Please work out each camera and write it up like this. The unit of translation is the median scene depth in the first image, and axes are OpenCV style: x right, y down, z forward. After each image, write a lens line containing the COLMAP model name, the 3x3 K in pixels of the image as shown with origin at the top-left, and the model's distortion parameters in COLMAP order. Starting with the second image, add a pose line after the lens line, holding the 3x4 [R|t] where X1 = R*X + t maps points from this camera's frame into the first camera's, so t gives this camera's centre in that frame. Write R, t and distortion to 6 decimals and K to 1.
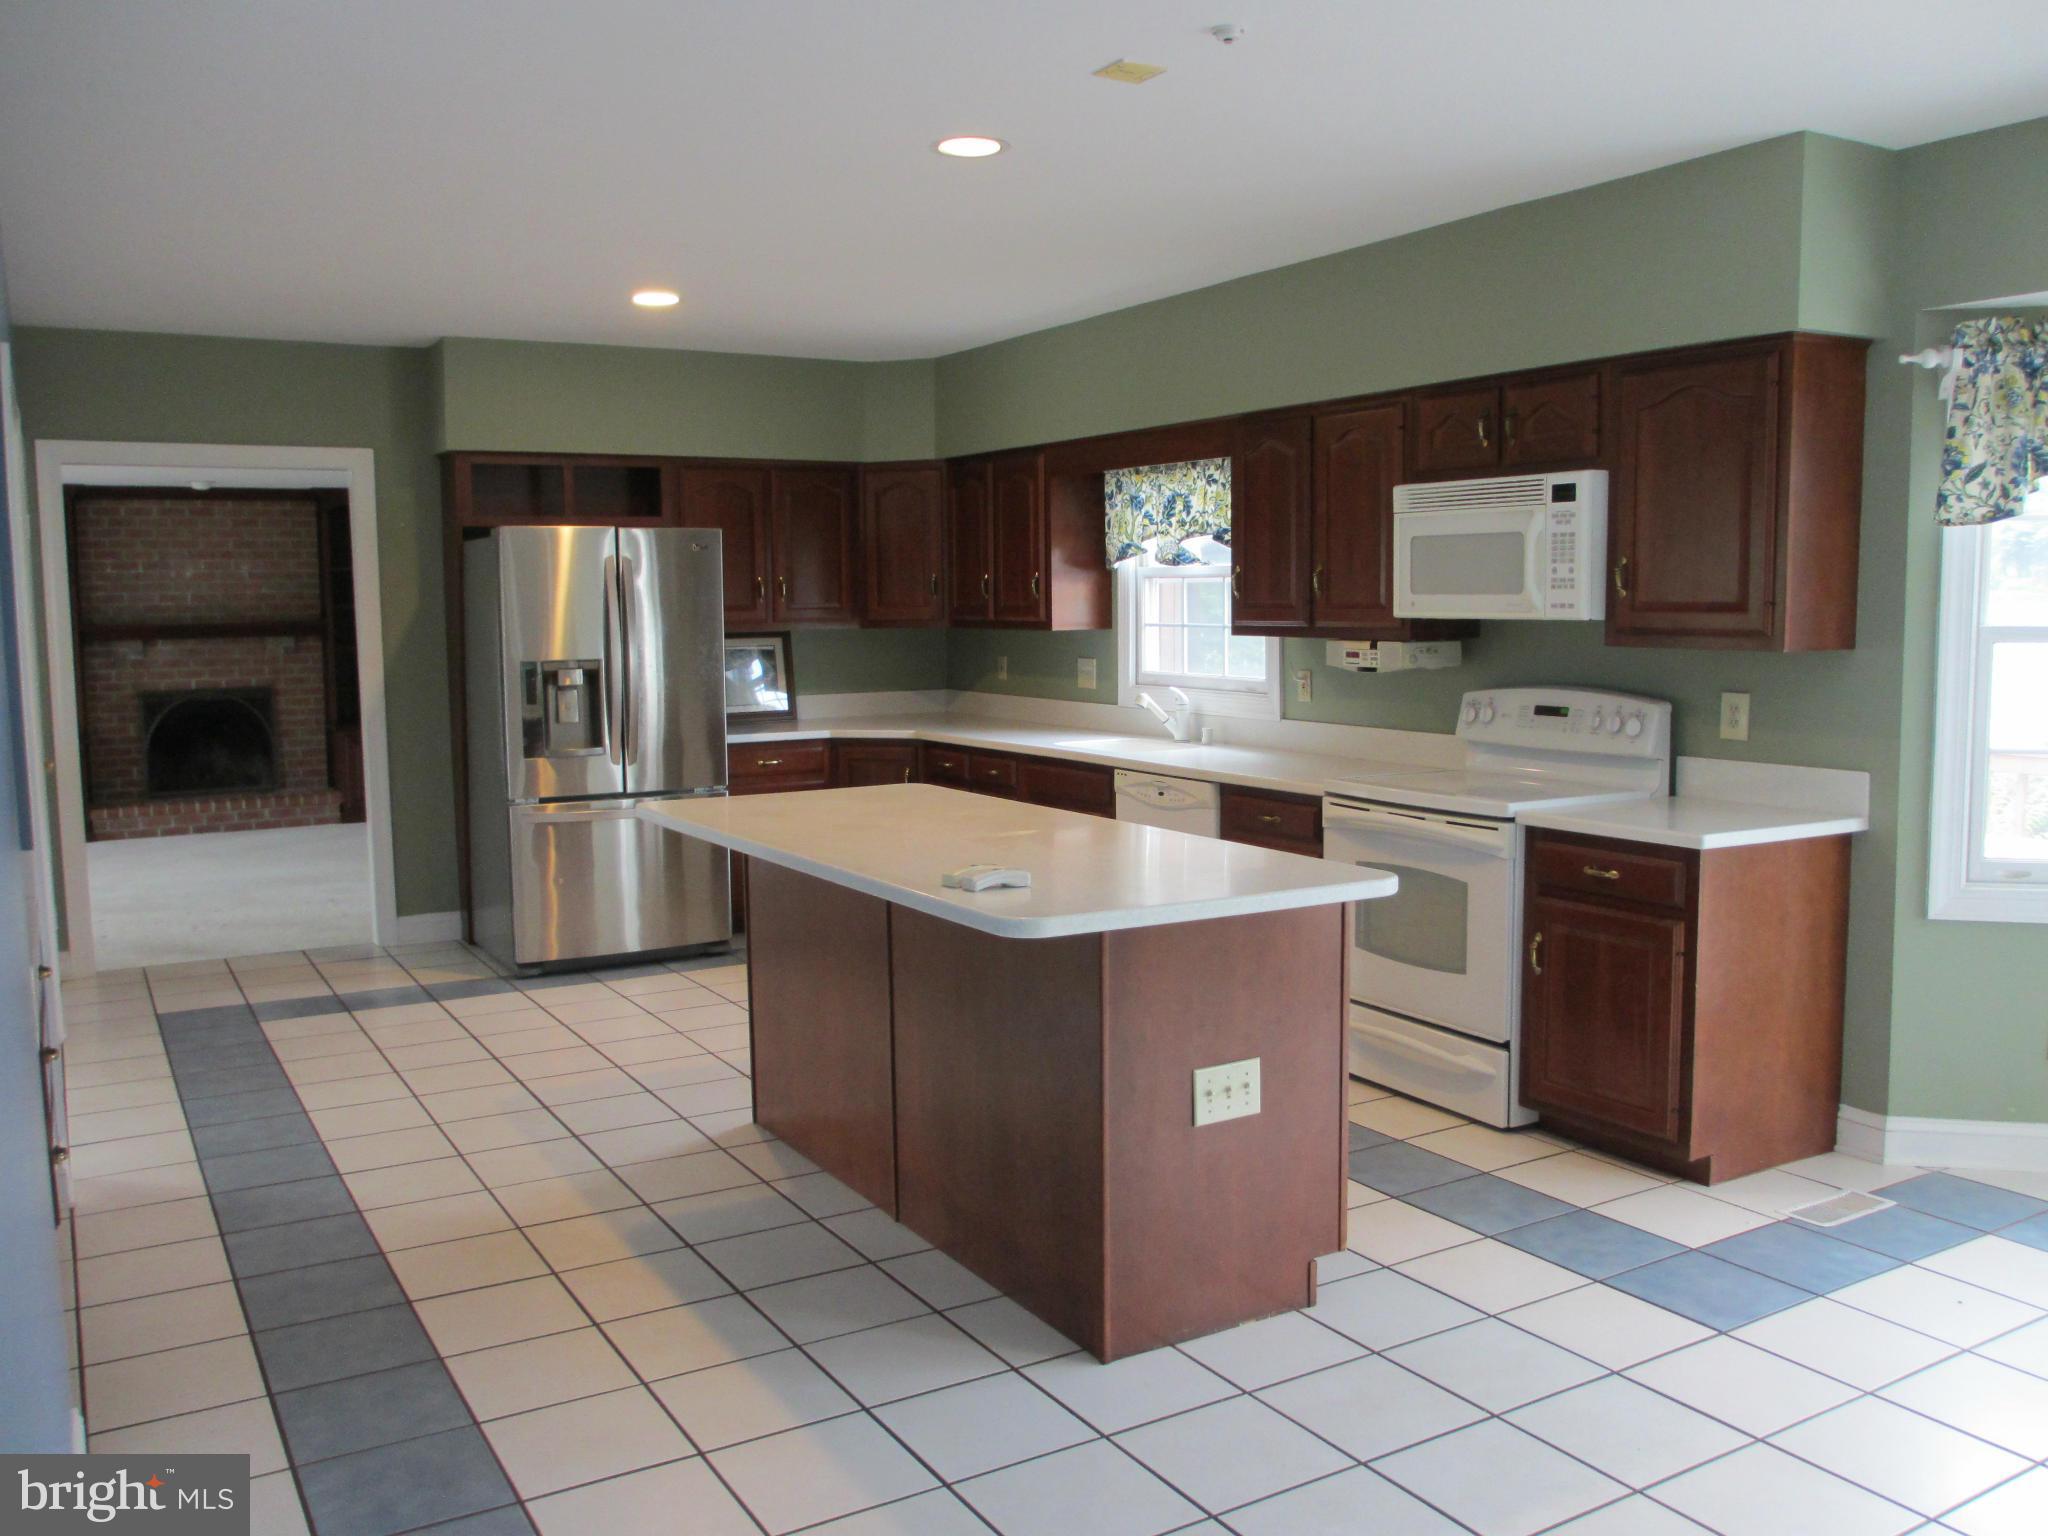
lens RADIAL K [[1719.1, 0, 1010.3], [0, 1719.1, 774.7], [0, 0, 1]] dist [-0.057211, -0.002797]
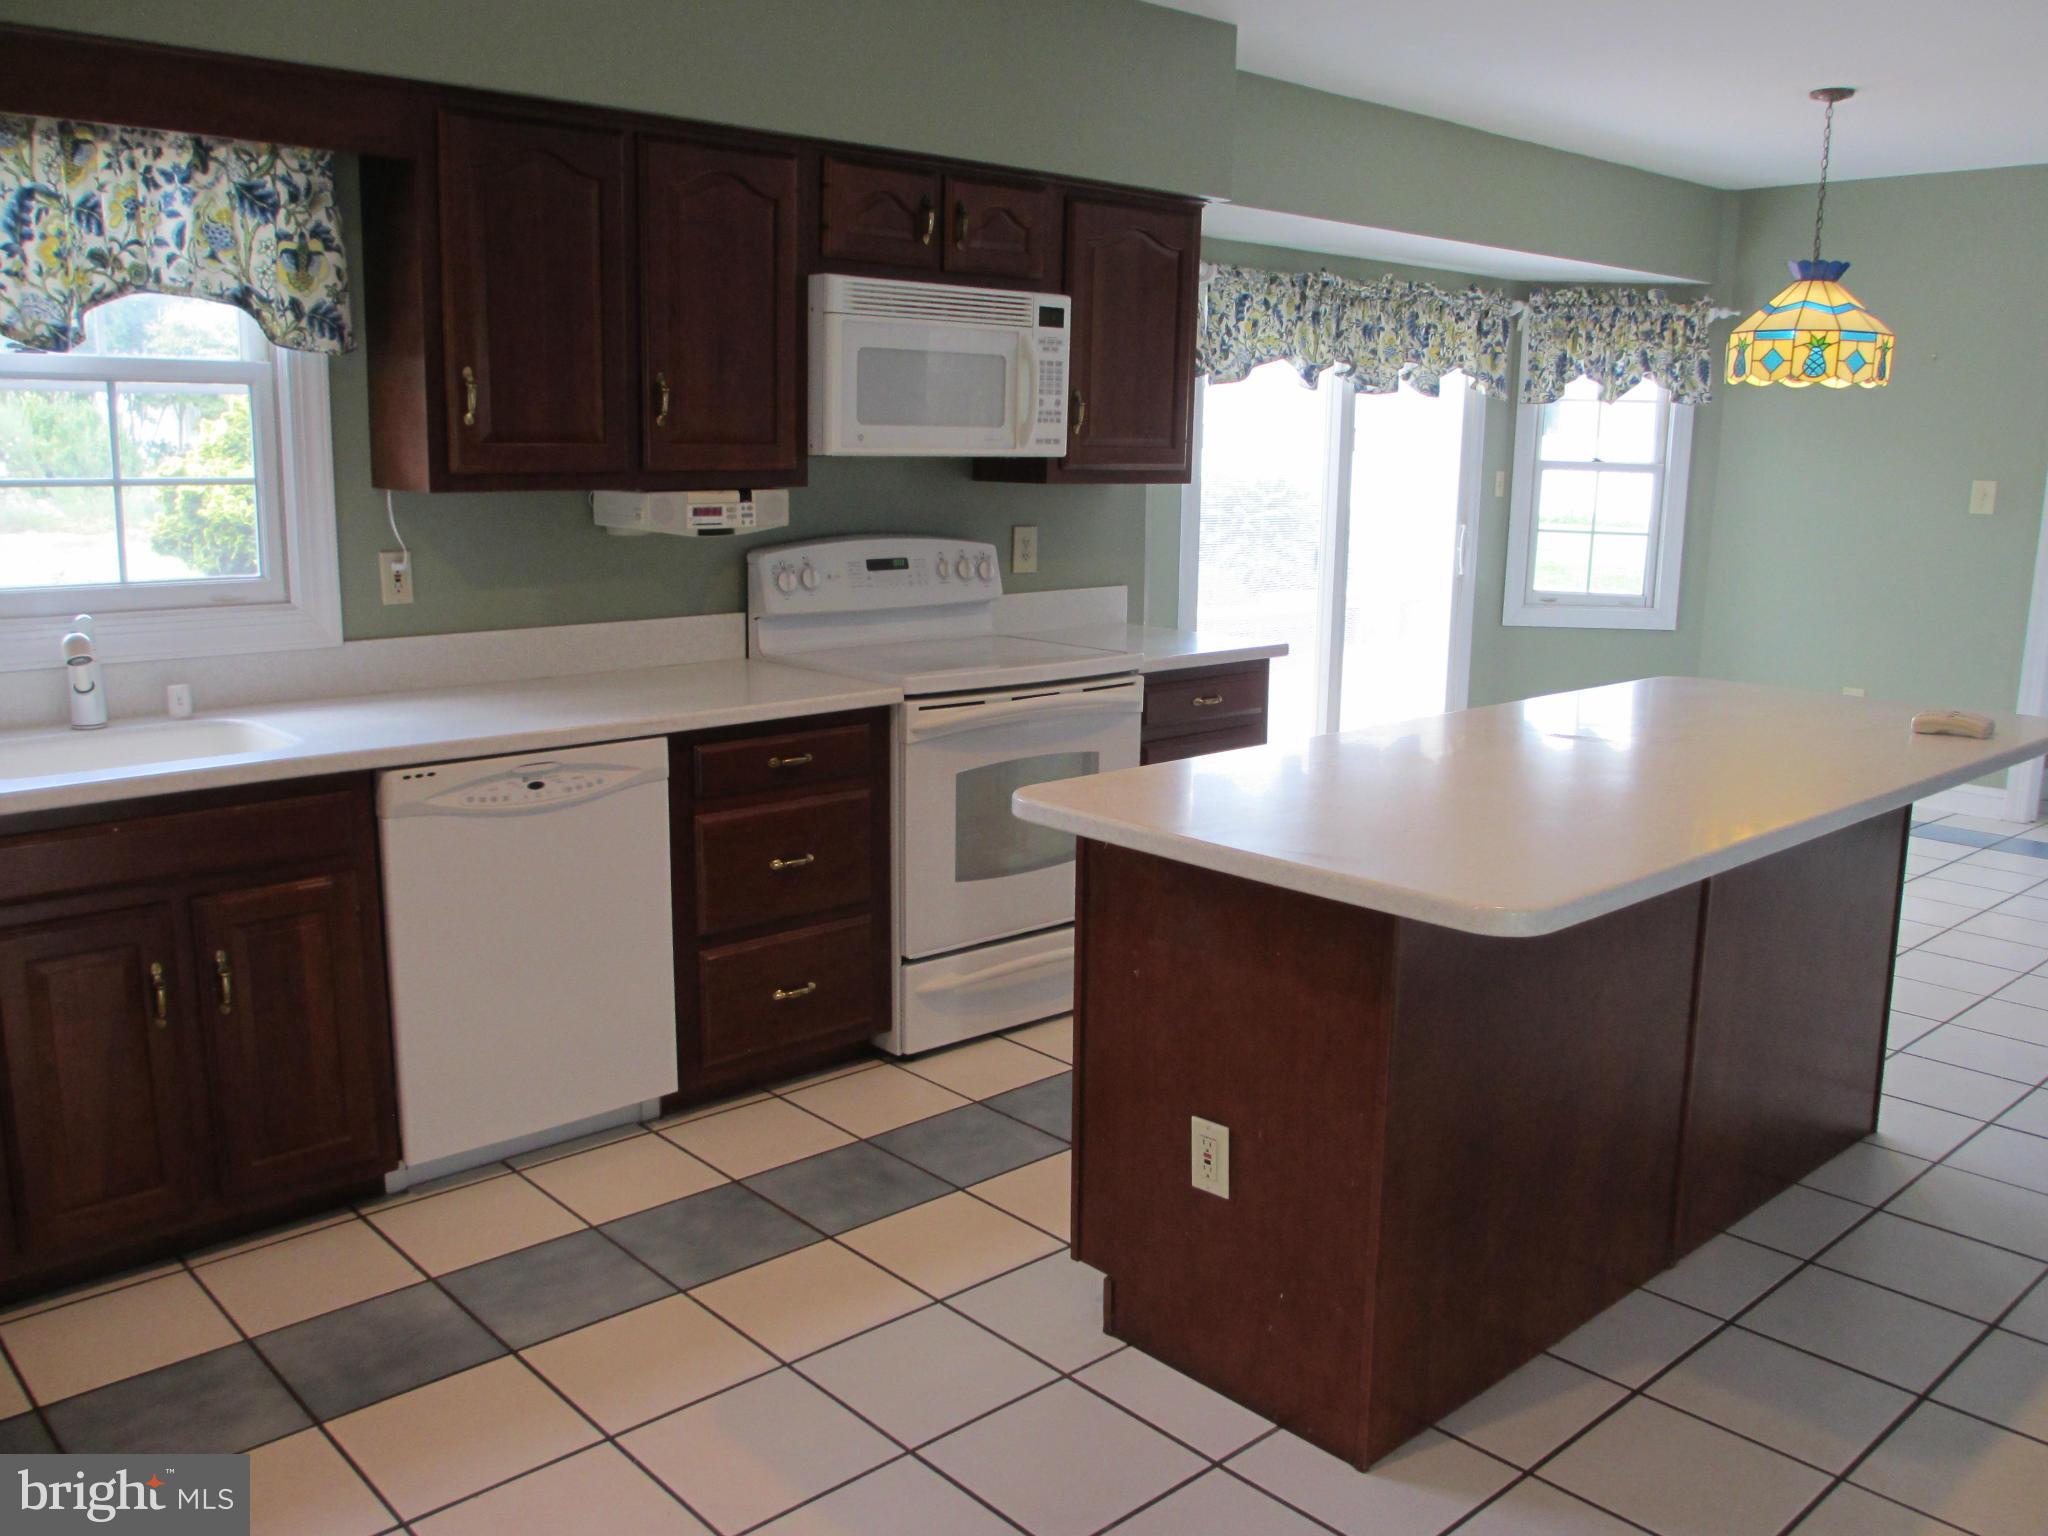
lens RADIAL K [[1719.1, 0, 1027.1], [0, 1719.1, 771.3], [0, 0, 1]] dist [-0.057211, -0.002797]
pose [[-0.221857, -0.178767, 0.958552, -0.375295], [0.090913, 0.974976, 0.202872, -0.071806], [-0.970832, 0.132153, -0.200053, 0.768032]]
